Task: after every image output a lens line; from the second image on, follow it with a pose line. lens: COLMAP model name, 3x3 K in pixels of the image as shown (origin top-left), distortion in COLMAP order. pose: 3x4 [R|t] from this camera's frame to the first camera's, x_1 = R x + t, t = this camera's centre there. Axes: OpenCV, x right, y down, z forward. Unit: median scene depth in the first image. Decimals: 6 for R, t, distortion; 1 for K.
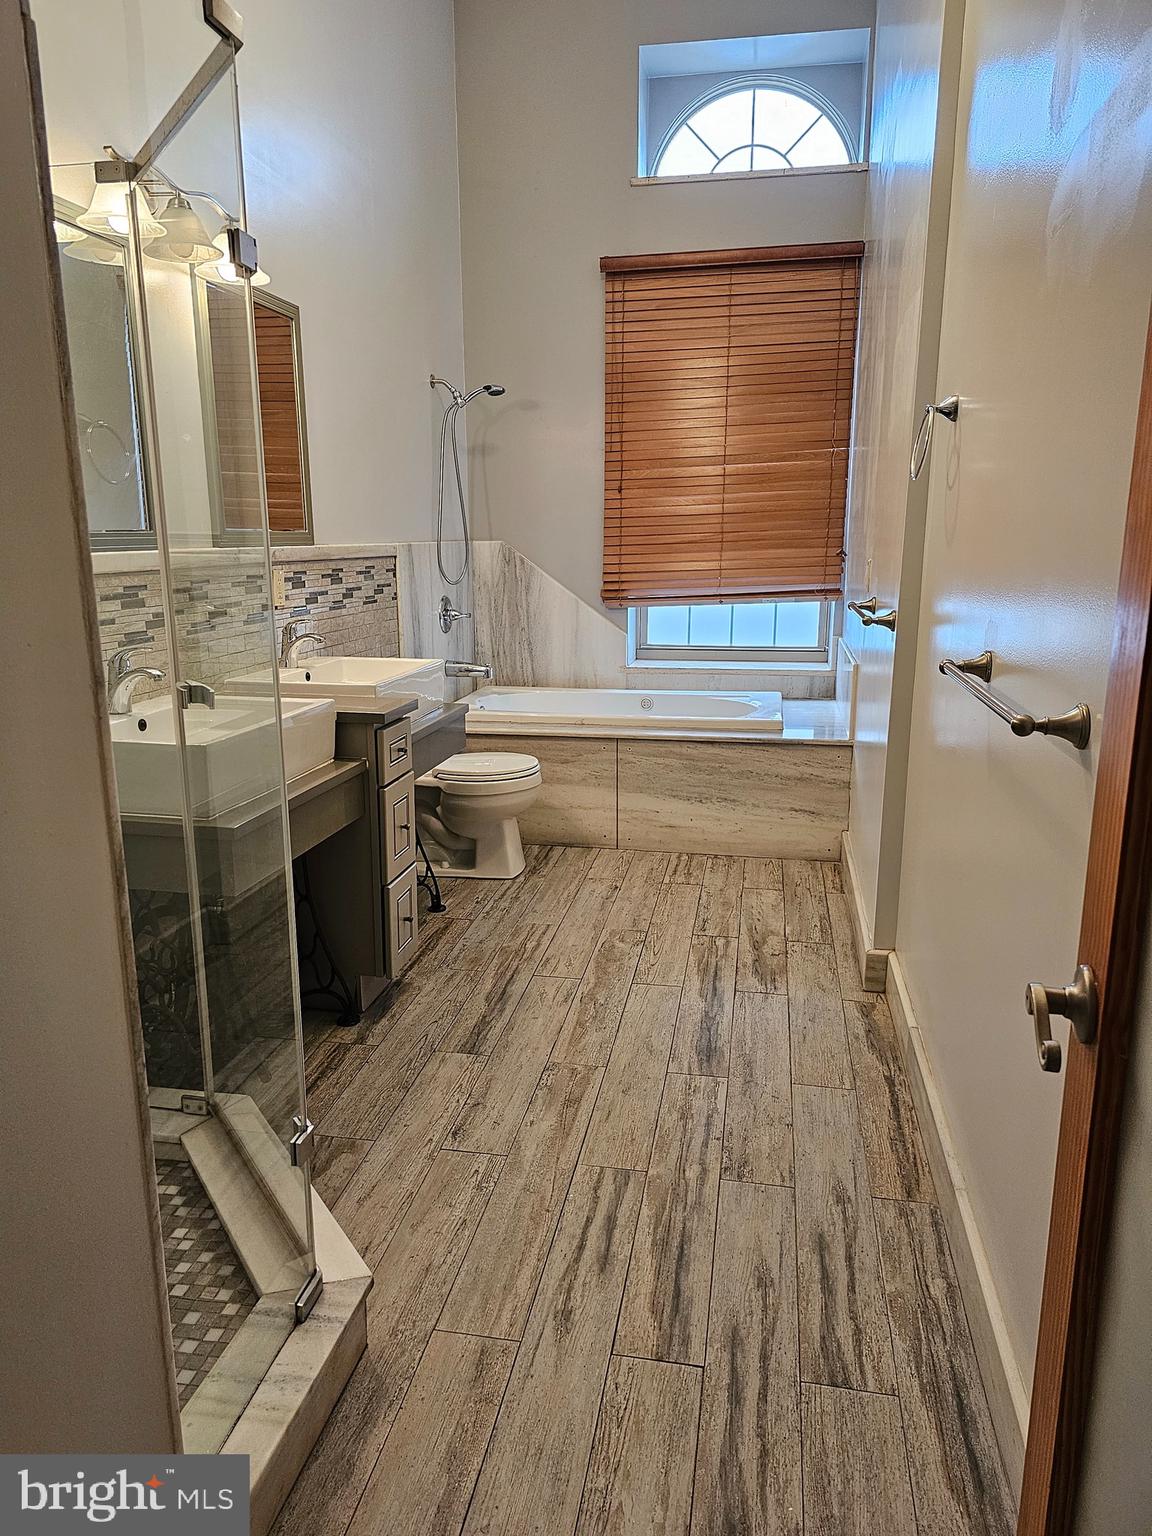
lens RADIAL K [[1056.0, 0, 570.1], [0, 1056.0, 763.7], [0, 0, 1]] dist [0.072466, -0.070376]
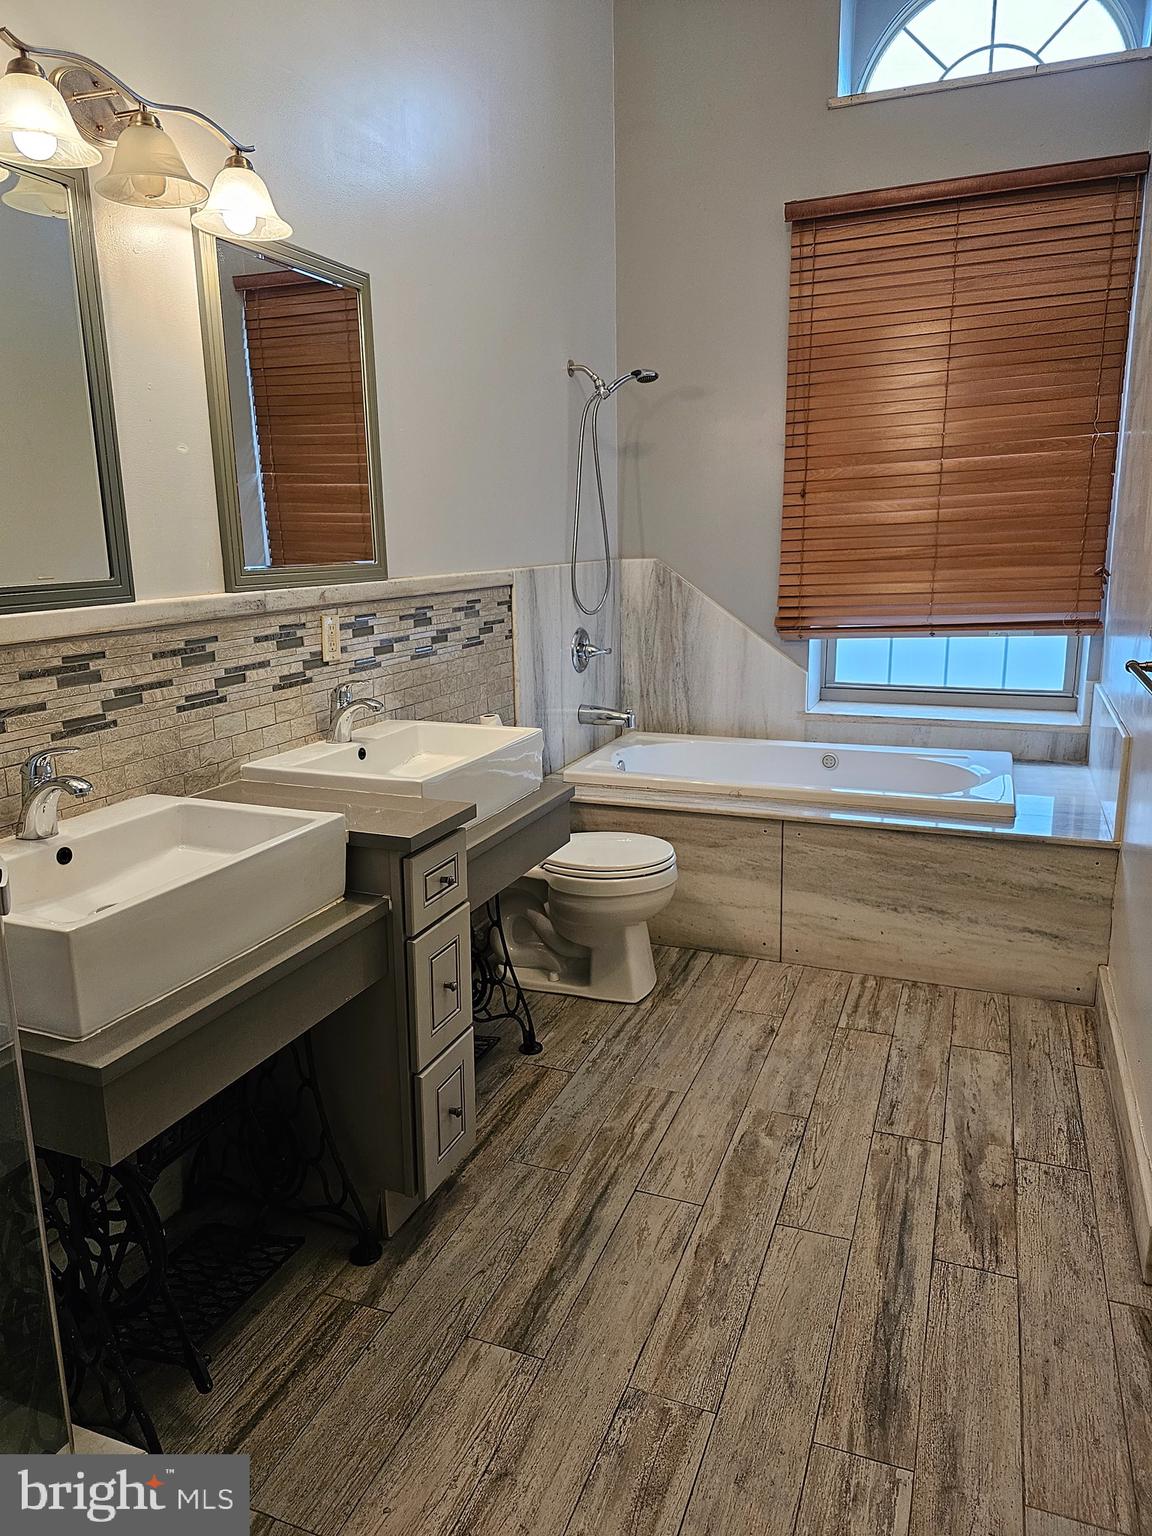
lens RADIAL K [[1056.0, 0, 570.1], [0, 1056.0, 763.7], [0, 0, 1]] dist [0.072466, -0.070376]
pose [[0.982117, 0.027622, -0.186233, 0.036341], [-0.027082, 0.999618, 0.005444, -0.067553], [0.186312, -0.000303, 0.982491, 0.221881]]
